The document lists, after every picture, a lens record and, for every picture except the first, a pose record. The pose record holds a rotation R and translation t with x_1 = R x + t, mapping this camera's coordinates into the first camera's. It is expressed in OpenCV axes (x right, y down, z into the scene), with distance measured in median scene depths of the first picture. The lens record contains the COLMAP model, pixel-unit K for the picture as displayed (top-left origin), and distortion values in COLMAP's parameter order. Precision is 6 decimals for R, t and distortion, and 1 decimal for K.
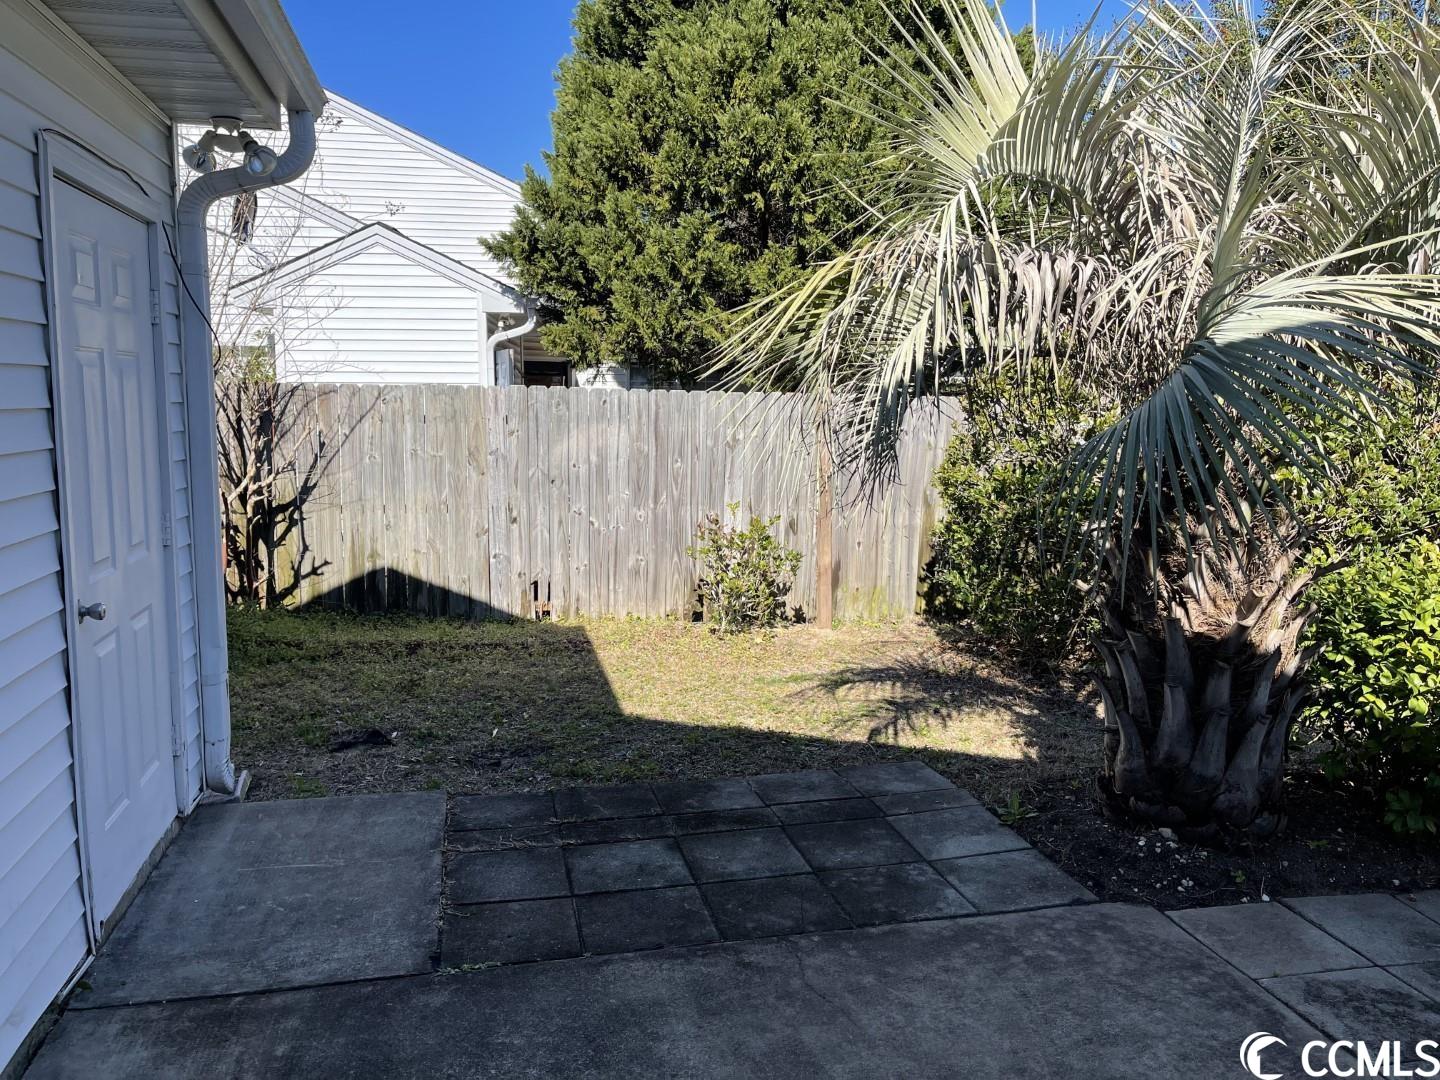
lens RADIAL K [[1081.8, 0, 721.0], [0, 1081.8, 548.7], [0, 0, 1]] dist [0.089278, -0.126653]
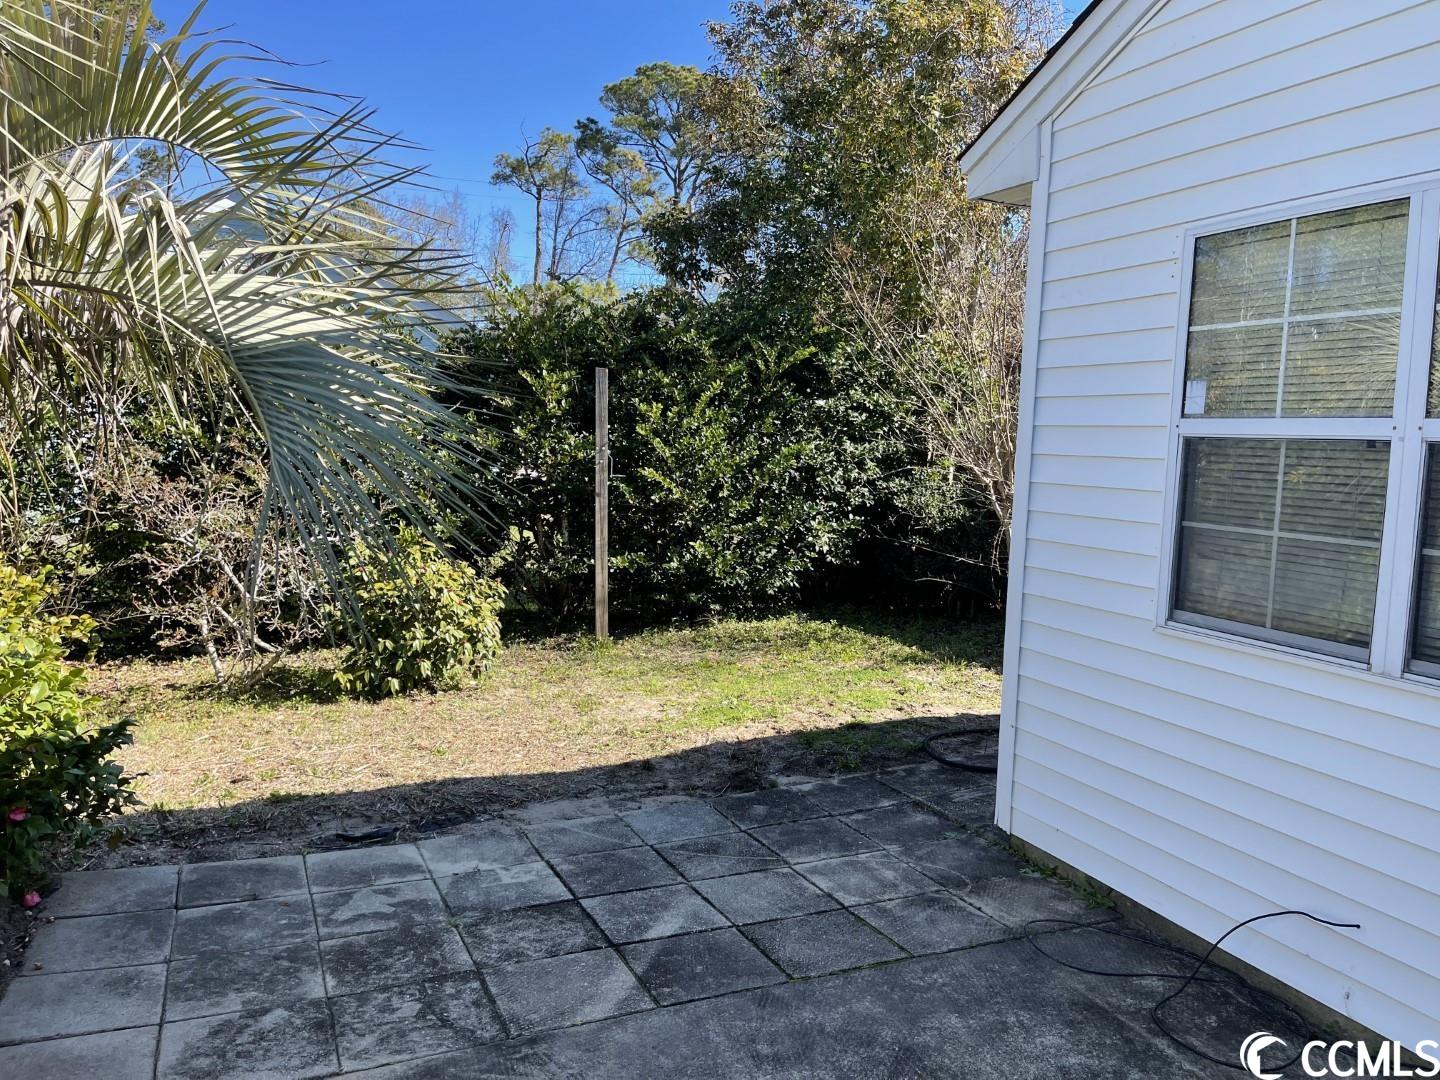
lens RADIAL K [[1106.6, 0, 720.0], [0, 1106.6, 540.0], [0, 0, 1]] dist [0.042001, -0.002754]
pose [[-0.185449, -0.104640, 0.977067, -0.343410], [0.102178, 0.986871, 0.125083, -0.082159], [-0.977327, 0.123032, -0.172322, 0.633114]]
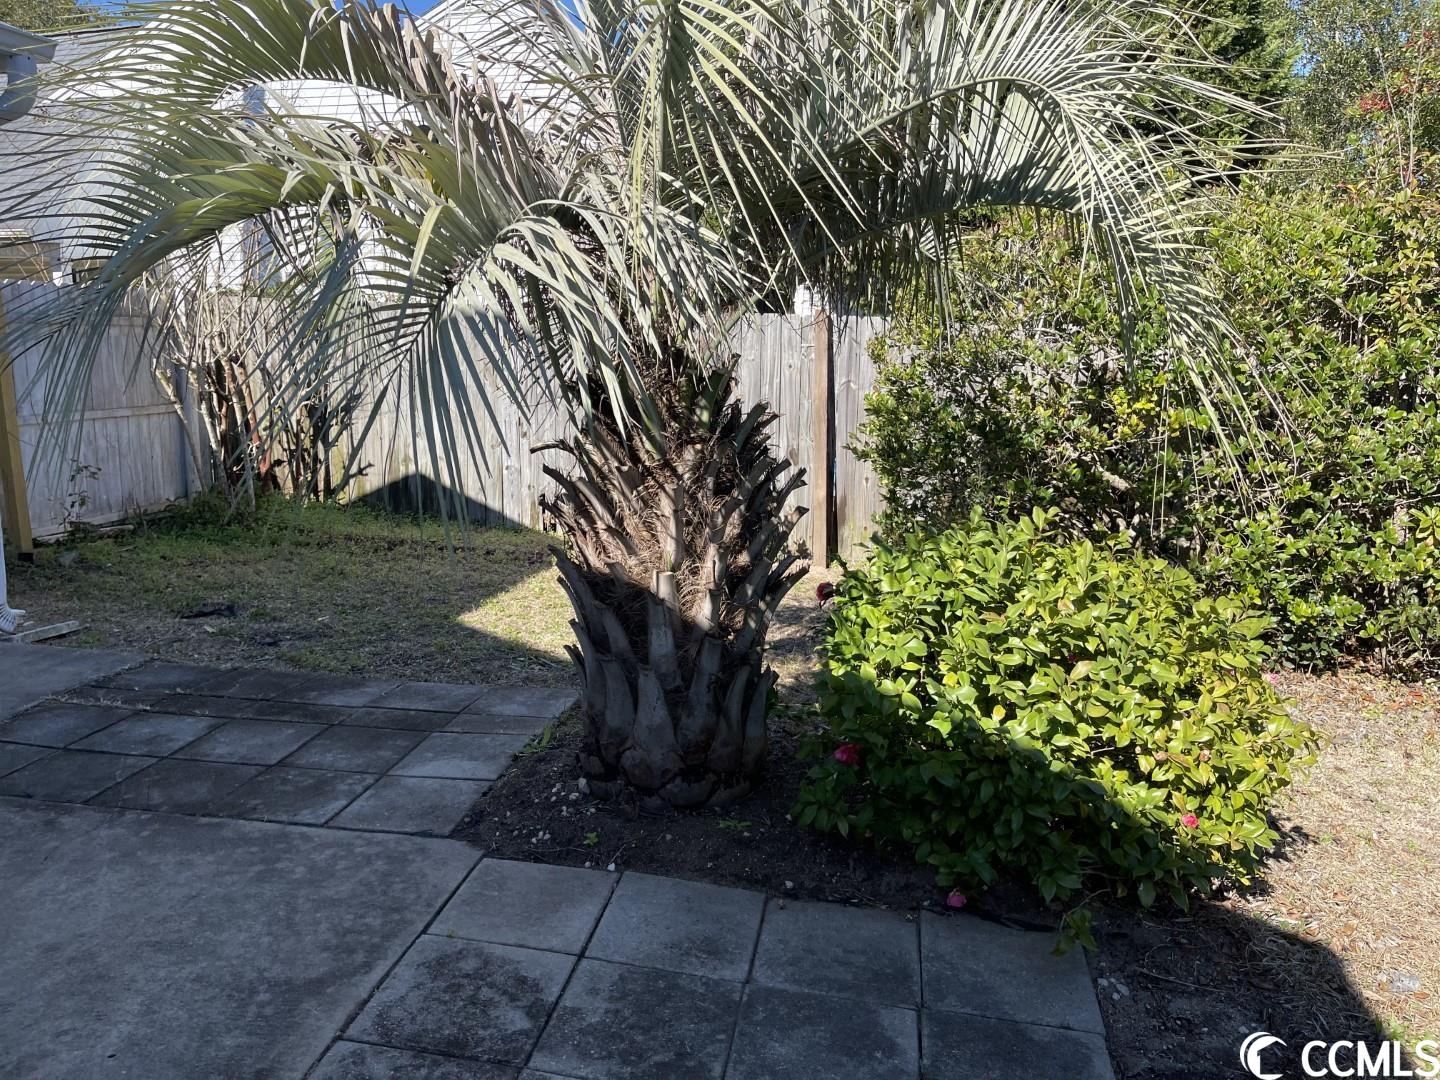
lens RADIAL K [[1081.8, 0, 721.0], [0, 1081.8, 548.7], [0, 0, 1]] dist [0.089278, -0.126653]
pose [[0.923463, 0.087279, -0.373629, 0.960219], [-0.065524, 0.995353, 0.070565, -0.008222], [0.378052, -0.040682, 0.924890, 0.245138]]
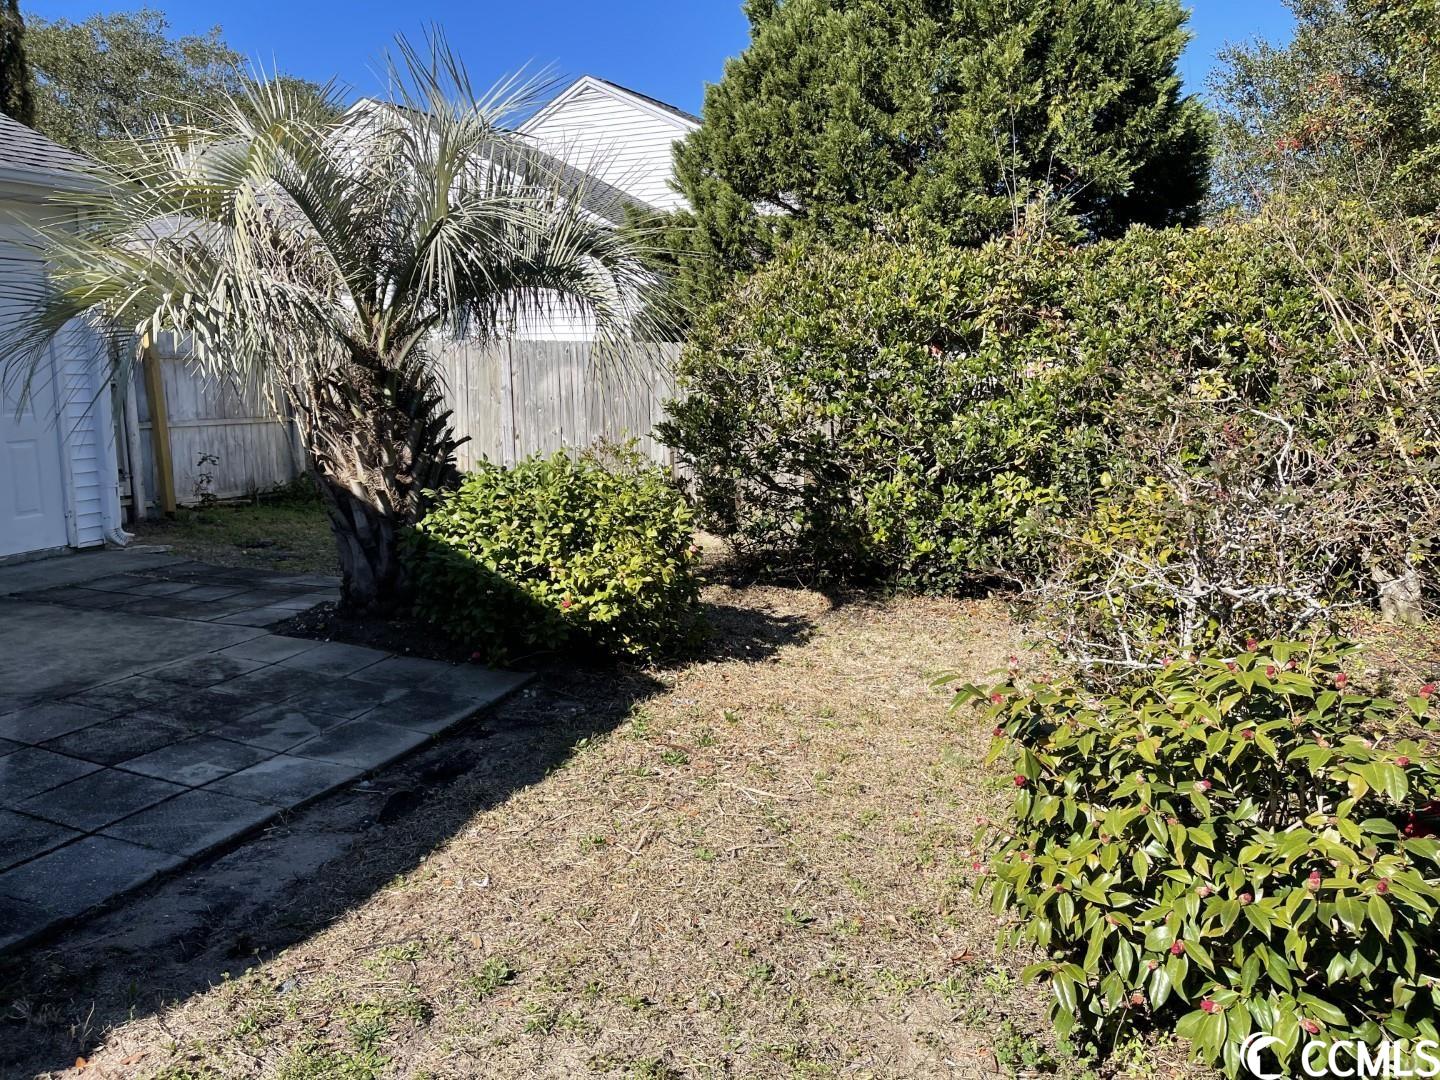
lens RADIAL K [[1106.6, 0, 720.0], [0, 1106.6, 540.0], [0, 0, 1]] dist [0.042001, -0.002754]
pose [[0.813050, 0.085478, -0.575885, 2.071409], [-0.074181, 0.996311, 0.043151, 0.058605], [0.577449, 0.007636, 0.816391, -0.017506]]
